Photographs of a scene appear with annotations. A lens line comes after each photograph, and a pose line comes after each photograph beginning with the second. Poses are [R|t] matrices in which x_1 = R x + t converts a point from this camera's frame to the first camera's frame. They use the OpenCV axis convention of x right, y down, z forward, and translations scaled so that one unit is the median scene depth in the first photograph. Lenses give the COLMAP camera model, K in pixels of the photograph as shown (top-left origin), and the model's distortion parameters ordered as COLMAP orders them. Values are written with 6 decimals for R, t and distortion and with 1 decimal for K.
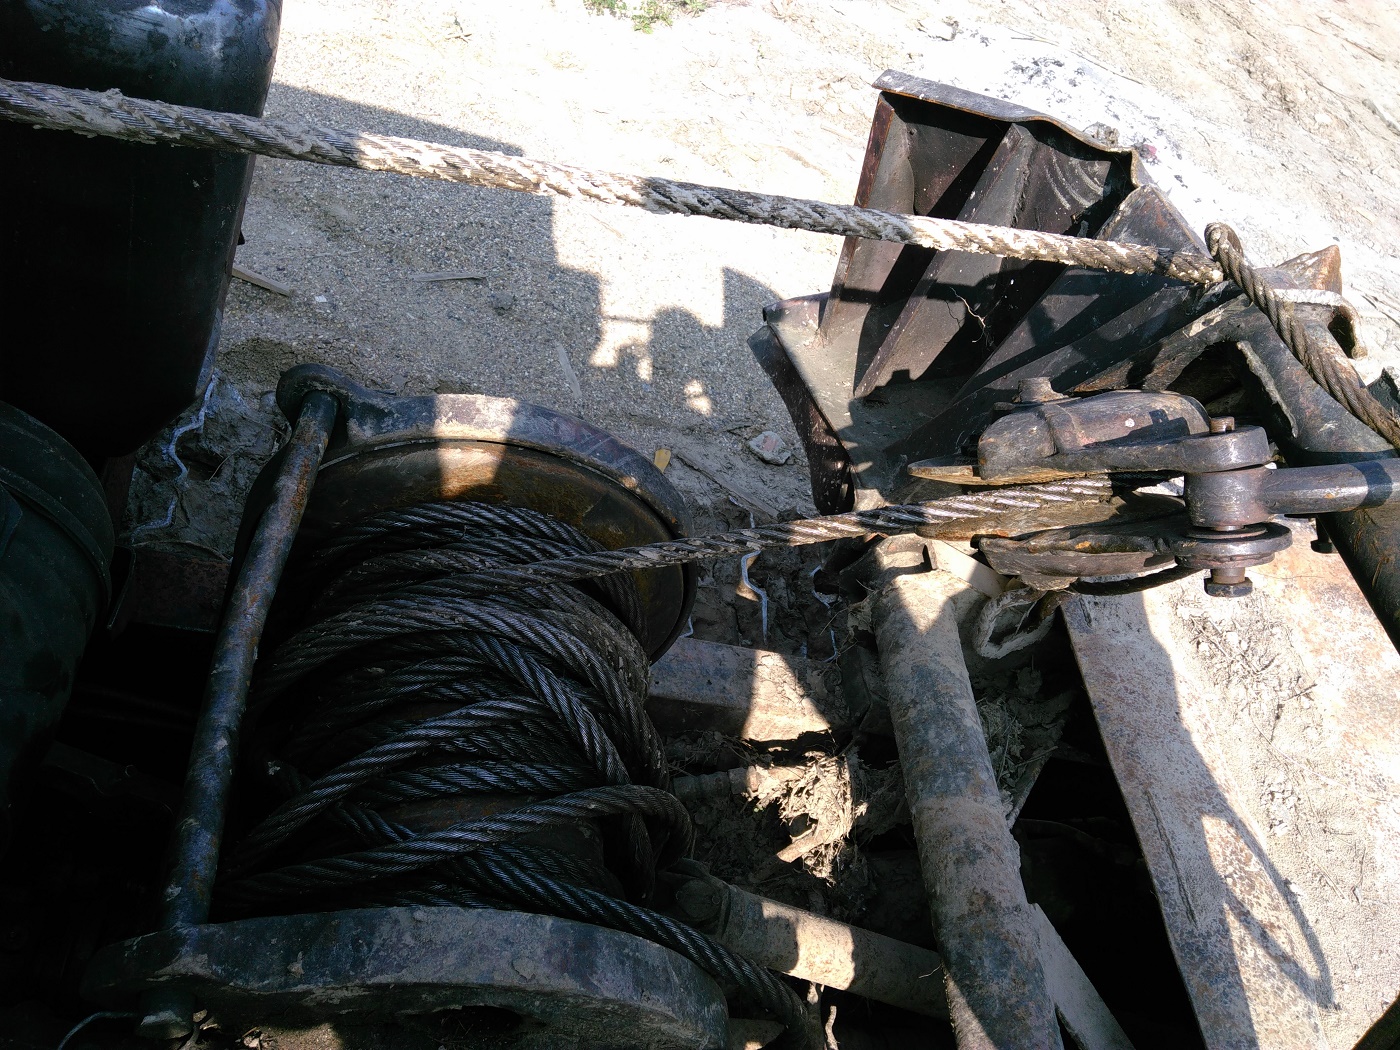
lens RADIAL K [[1113.8, 0, 687.9], [0, 1113.8, 523.6], [0, 0, 1]] dist [0.097551, -0.141611]
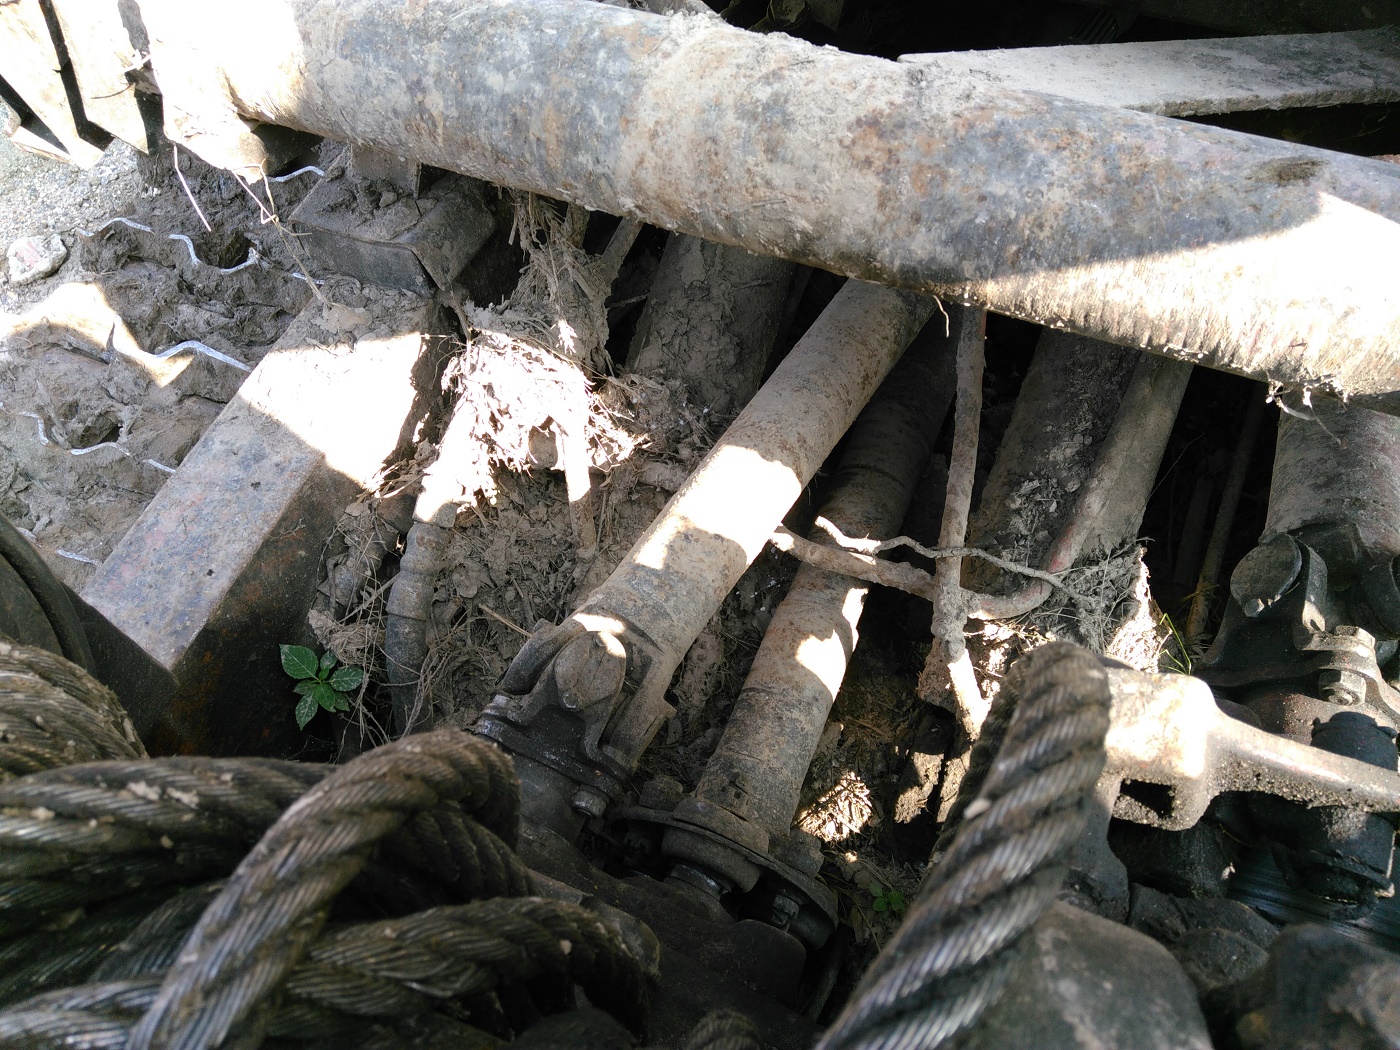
lens RADIAL K [[1113.8, 0, 687.9], [0, 1113.8, 523.6], [0, 0, 1]] dist [0.097551, -0.141611]
pose [[0.395625, -0.913360, 0.096202, 0.034464], [0.823371, 0.399137, 0.403422, 0.105156], [-0.406867, -0.080394, 0.909943, 0.413311]]
